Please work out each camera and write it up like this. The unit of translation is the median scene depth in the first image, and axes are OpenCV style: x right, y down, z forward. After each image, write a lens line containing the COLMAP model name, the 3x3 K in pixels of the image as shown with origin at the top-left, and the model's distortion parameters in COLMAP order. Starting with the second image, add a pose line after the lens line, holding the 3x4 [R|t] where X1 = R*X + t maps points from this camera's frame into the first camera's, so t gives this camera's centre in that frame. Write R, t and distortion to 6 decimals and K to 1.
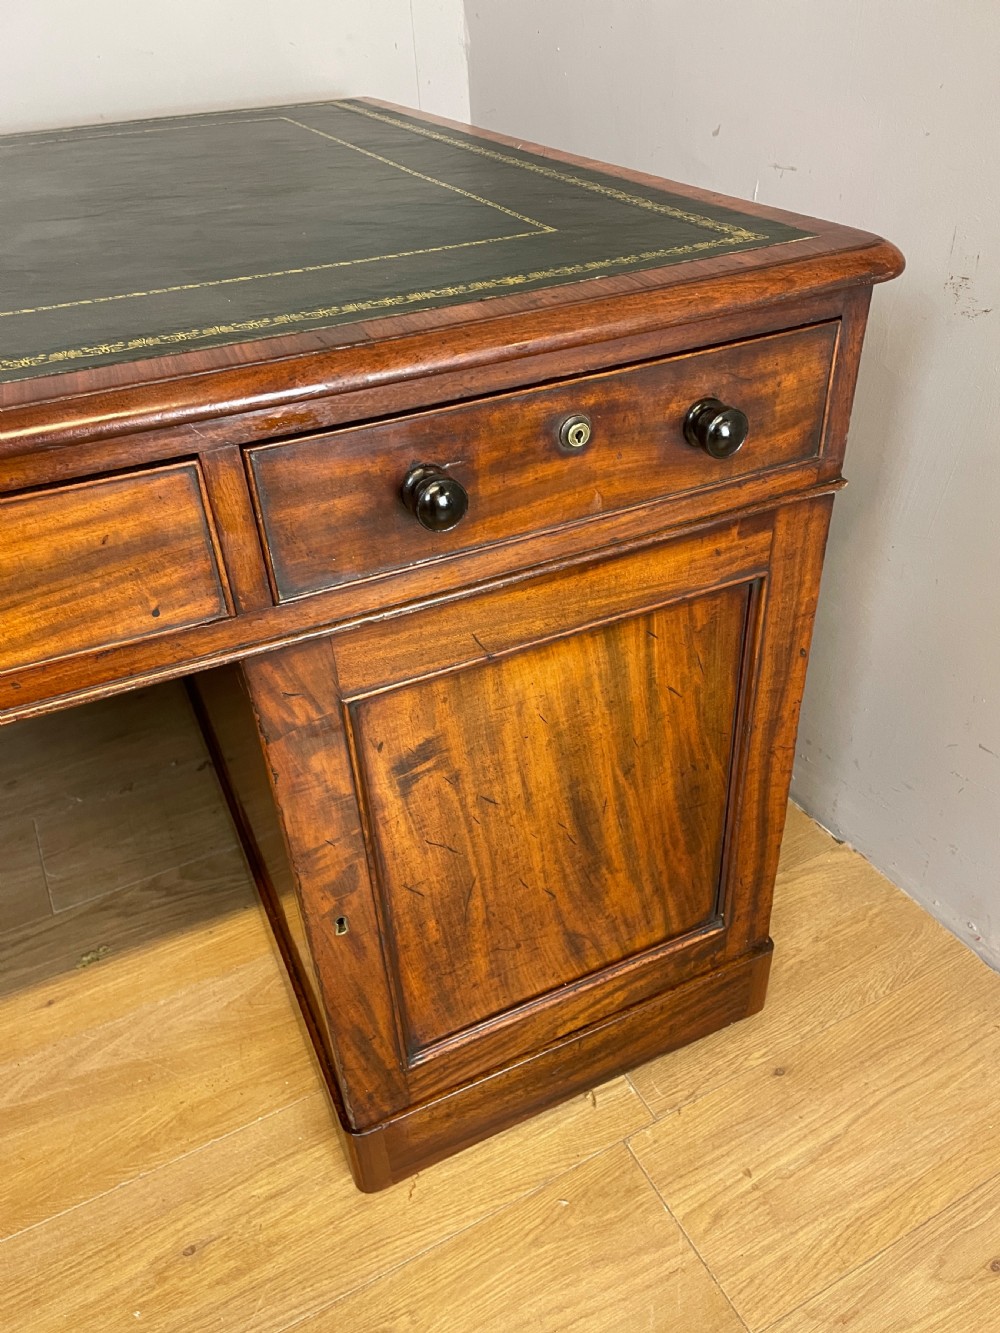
lens RADIAL K [[1012.2, 0, 510.3], [0, 1012.2, 680.0], [0, 0, 1]] dist [0.087581, -0.099873]
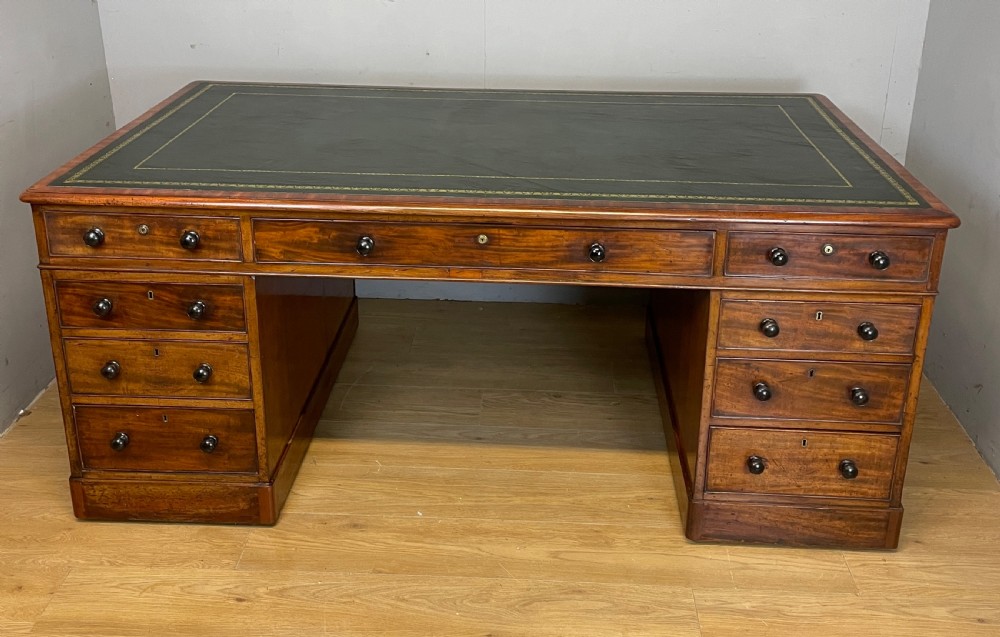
lens RADIAL K [[1010.2, 0, 501.6], [0, 1010.2, 220.7], [0, 0, 1]] dist [0.057841, 0.000000]
pose [[0.862746, 0.224092, -0.453269, 0.432547], [-0.335262, 0.924567, -0.181037, 0.572510], [0.378509, 0.308153, 0.872796, -1.861254]]
